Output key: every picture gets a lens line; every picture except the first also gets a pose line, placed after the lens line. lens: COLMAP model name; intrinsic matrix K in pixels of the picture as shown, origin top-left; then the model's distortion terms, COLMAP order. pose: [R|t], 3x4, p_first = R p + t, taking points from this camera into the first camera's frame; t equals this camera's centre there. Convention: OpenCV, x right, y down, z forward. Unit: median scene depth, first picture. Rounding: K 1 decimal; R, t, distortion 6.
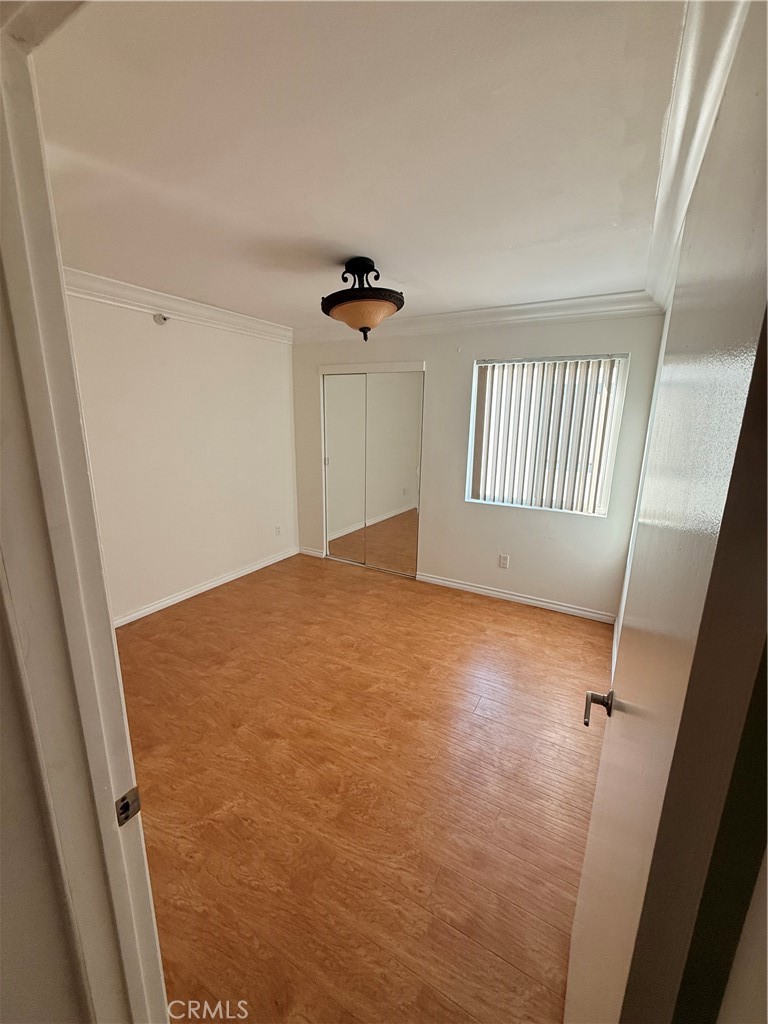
lens RADIAL K [[410.0, 0, 387.8], [0, 410.0, 512.8], [0, 0, 1]] dist [0.004170, -0.000162]
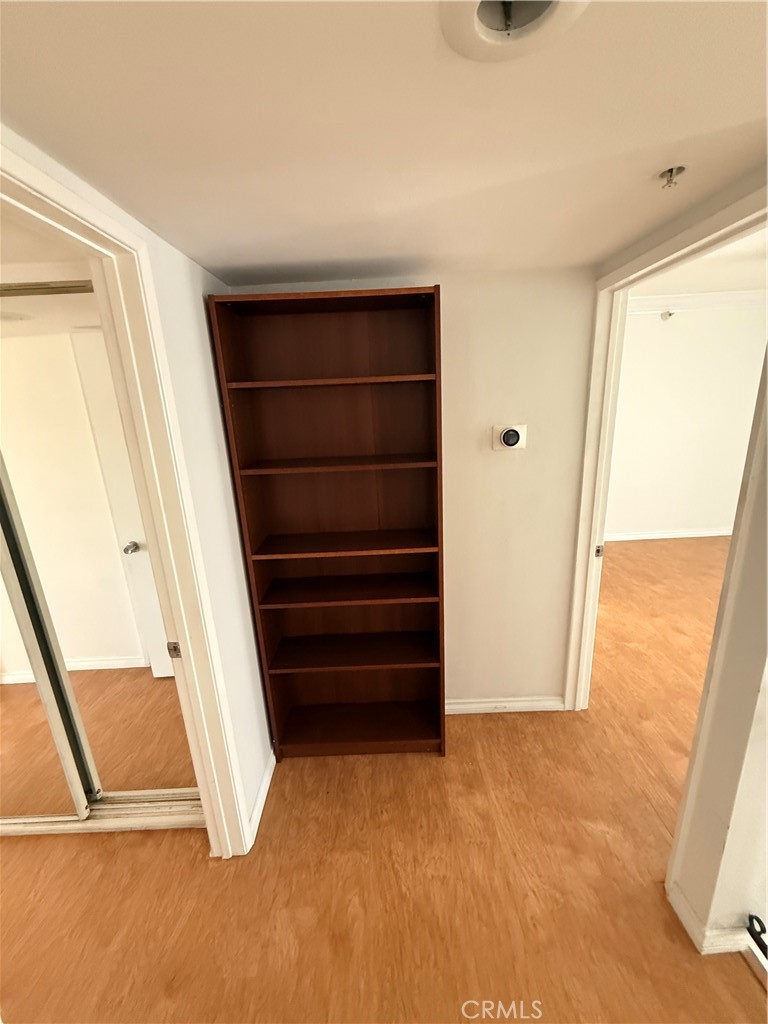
lens RADIAL K [[410.0, 0, 384.1], [0, 410.0, 512.3], [0, 0, 1]] dist [0.004170, -0.000162]
pose [[0.494698, 0.189952, -0.848052, 0.231338], [-0.140800, 0.980447, 0.137473, 0.082170], [0.857583, 0.051398, 0.511771, -0.408905]]
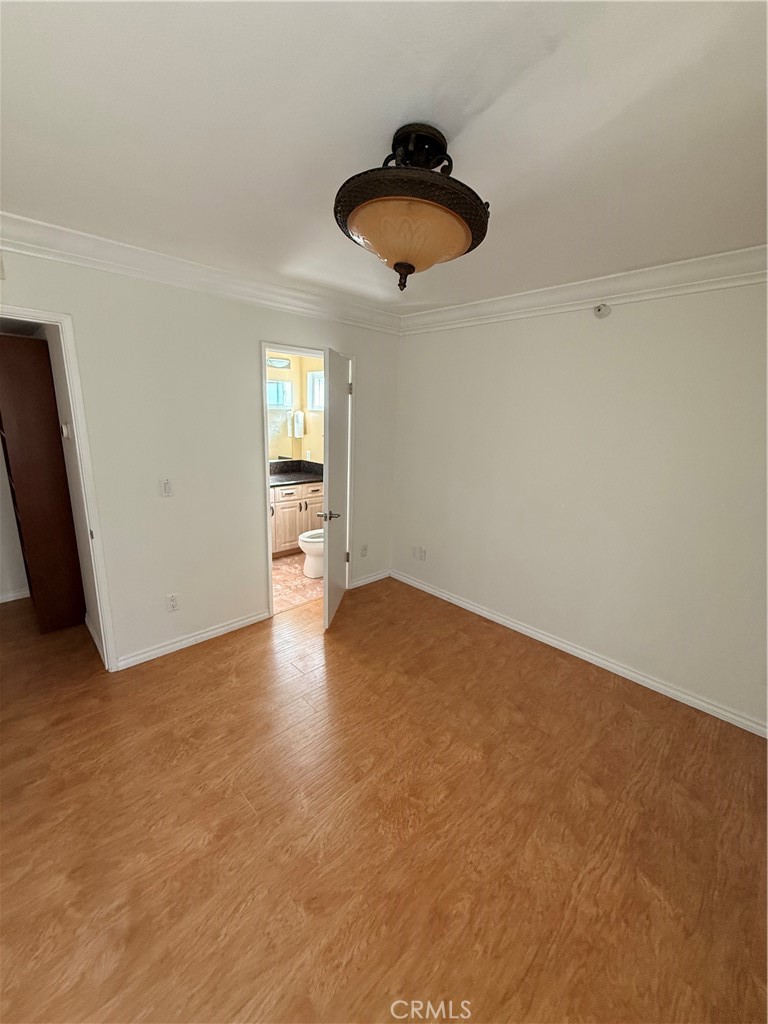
lens RADIAL K [[410.0, 0, 385.3], [0, 410.0, 516.7], [0, 0, 1]] dist [0.004170, -0.000162]
pose [[-0.288815, 0.211847, -0.933652, 0.438705], [-0.257458, 0.922101, 0.288868, -0.245984], [0.922118, 0.323806, -0.211775, 1.003569]]
